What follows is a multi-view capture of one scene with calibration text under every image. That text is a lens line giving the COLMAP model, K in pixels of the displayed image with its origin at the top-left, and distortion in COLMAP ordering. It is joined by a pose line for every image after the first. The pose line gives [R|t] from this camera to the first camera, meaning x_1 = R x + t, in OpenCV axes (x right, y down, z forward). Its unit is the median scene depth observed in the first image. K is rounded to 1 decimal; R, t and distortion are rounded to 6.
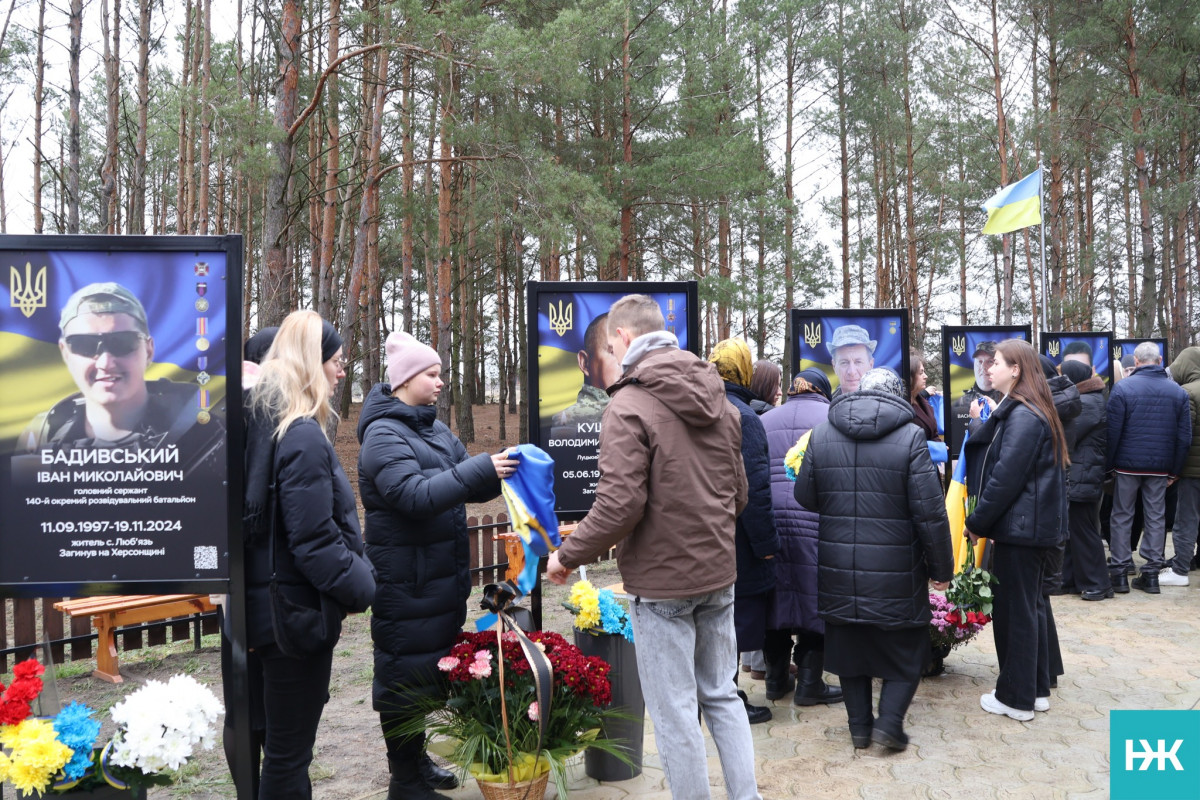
lens RADIAL K [[1032.3, 0, 597.3], [0, 1032.3, 379.1], [0, 0, 1]] dist [-0.124483, 0.006051]
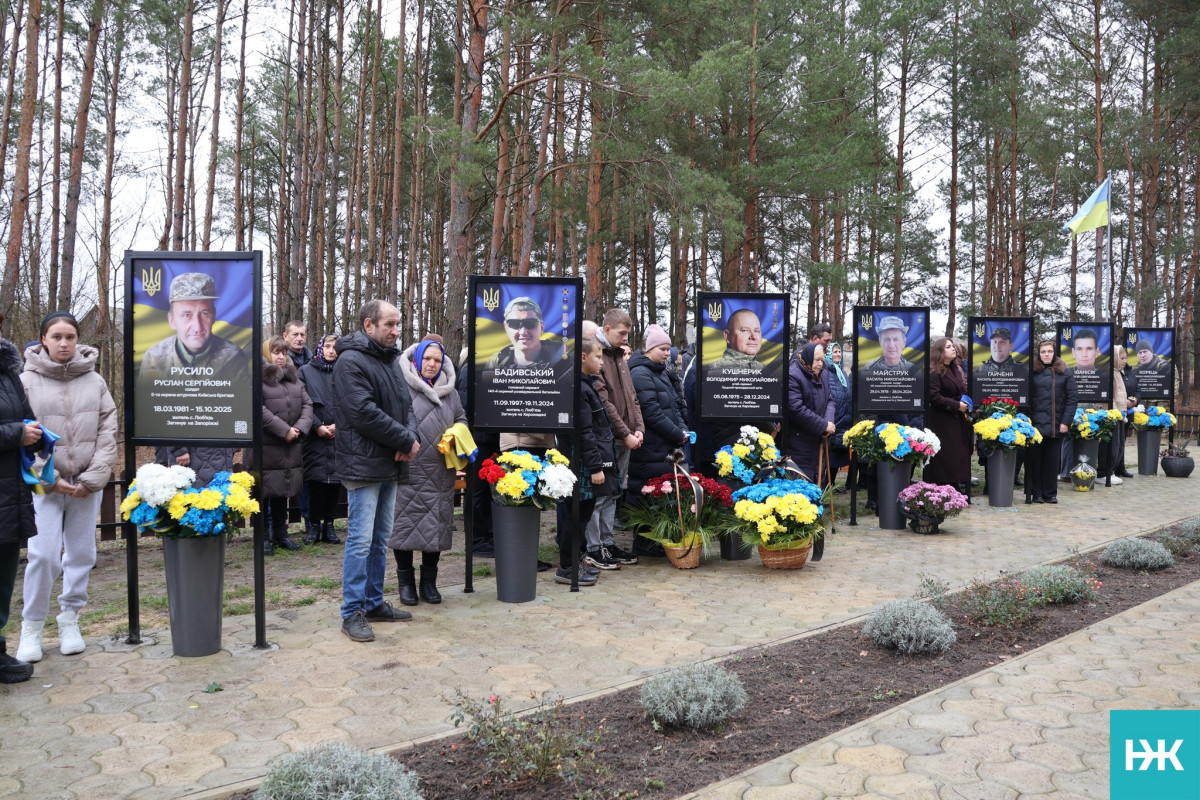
lens RADIAL K [[1032.3, 0, 597.3], [0, 1032.3, 379.1], [0, 0, 1]] dist [-0.124483, 0.006051]
pose [[0.993123, 0.028938, -0.113446, -0.023663], [-0.025509, 0.999176, 0.031569, 0.006174], [0.114266, -0.028458, 0.993043, -0.635864]]
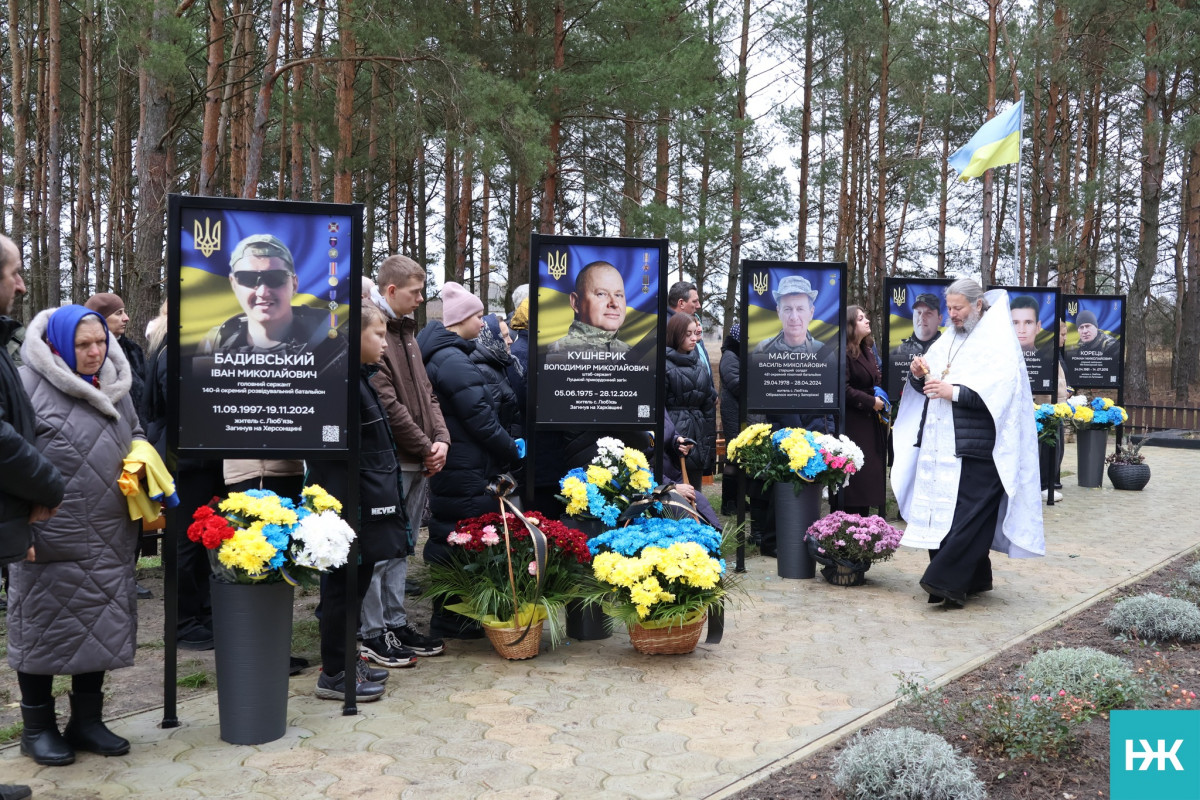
lens RADIAL K [[1288.0, 0, 600.0], [0, 1288.0, 400.0], [0, 0, 1]] dist [-0.021247, 0.033891]
pose [[0.995808, 0.030161, 0.086355, -0.082770], [-0.035611, 0.997423, 0.062288, 0.002497], [-0.084254, -0.065102, 0.994315, -0.392419]]
